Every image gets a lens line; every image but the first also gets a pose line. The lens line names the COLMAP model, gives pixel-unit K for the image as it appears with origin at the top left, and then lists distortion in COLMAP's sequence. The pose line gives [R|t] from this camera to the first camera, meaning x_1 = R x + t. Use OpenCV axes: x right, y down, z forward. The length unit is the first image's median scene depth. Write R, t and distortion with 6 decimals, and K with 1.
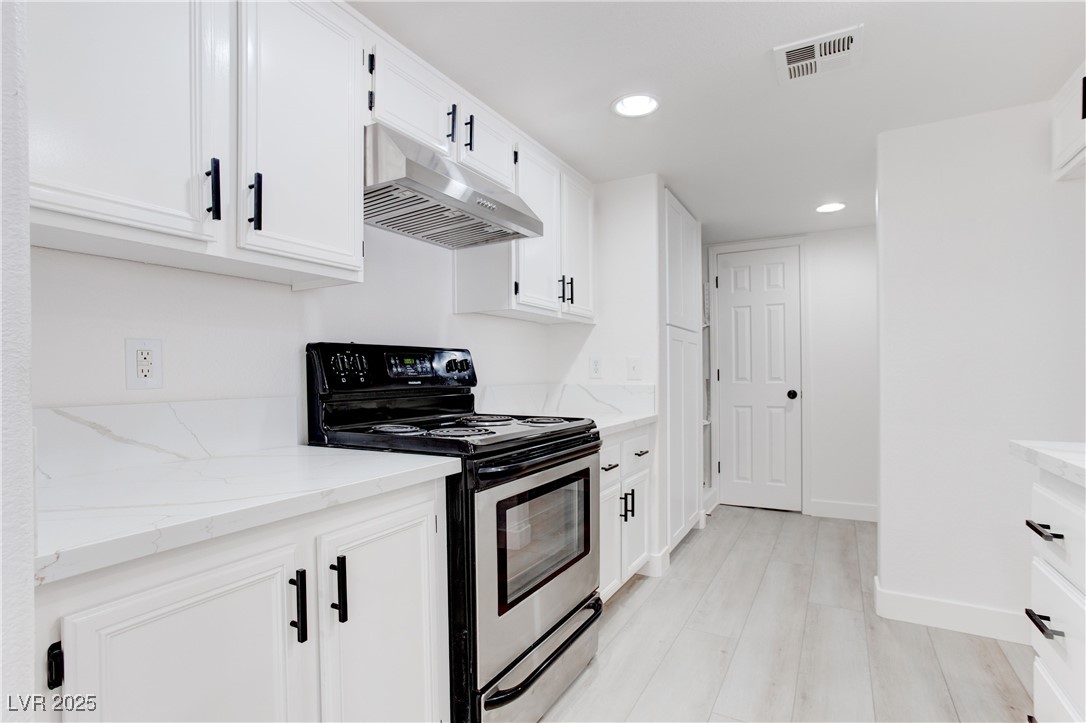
lens RADIAL K [[524.1, 0, 552.3], [0, 524.1, 377.5], [0, 0, 1]] dist [-0.056856, 0.030154]
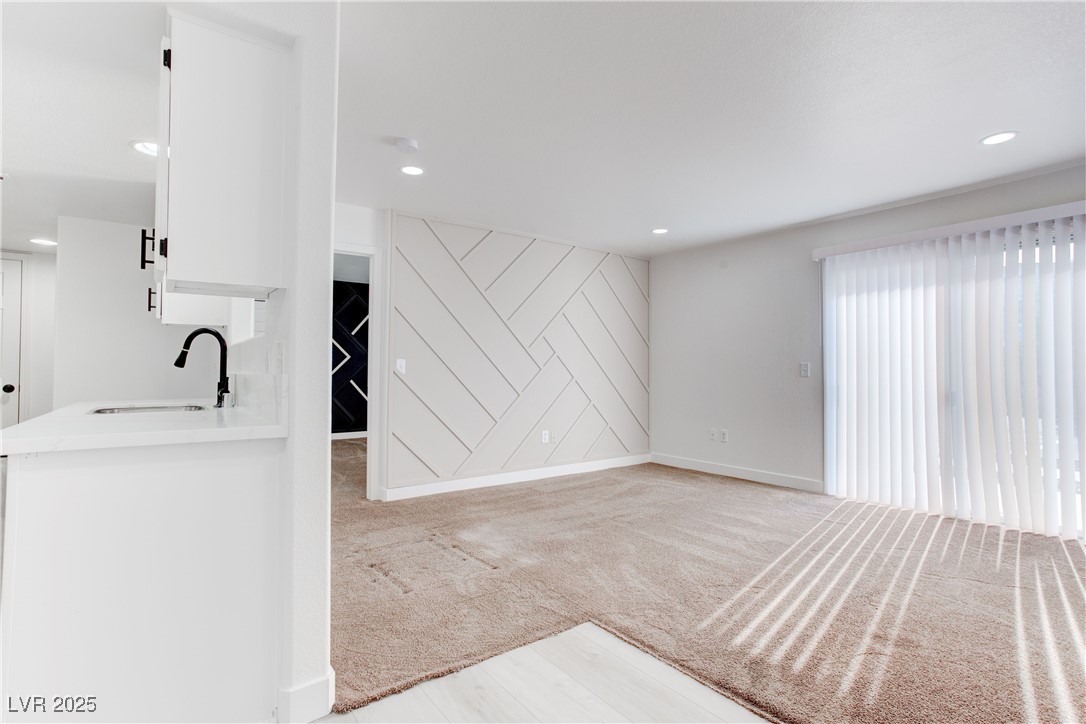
lens RADIAL K [[528.1, 0, 551.5], [0, 528.1, 355.2], [0, 0, 1]] dist [-0.054129, 0.035389]
pose [[0.406530, 0.032482, 0.913060, -0.144488], [0.002684, 0.999321, -0.036746, 0.005855], [-0.913633, 0.017390, 0.406167, -0.820131]]
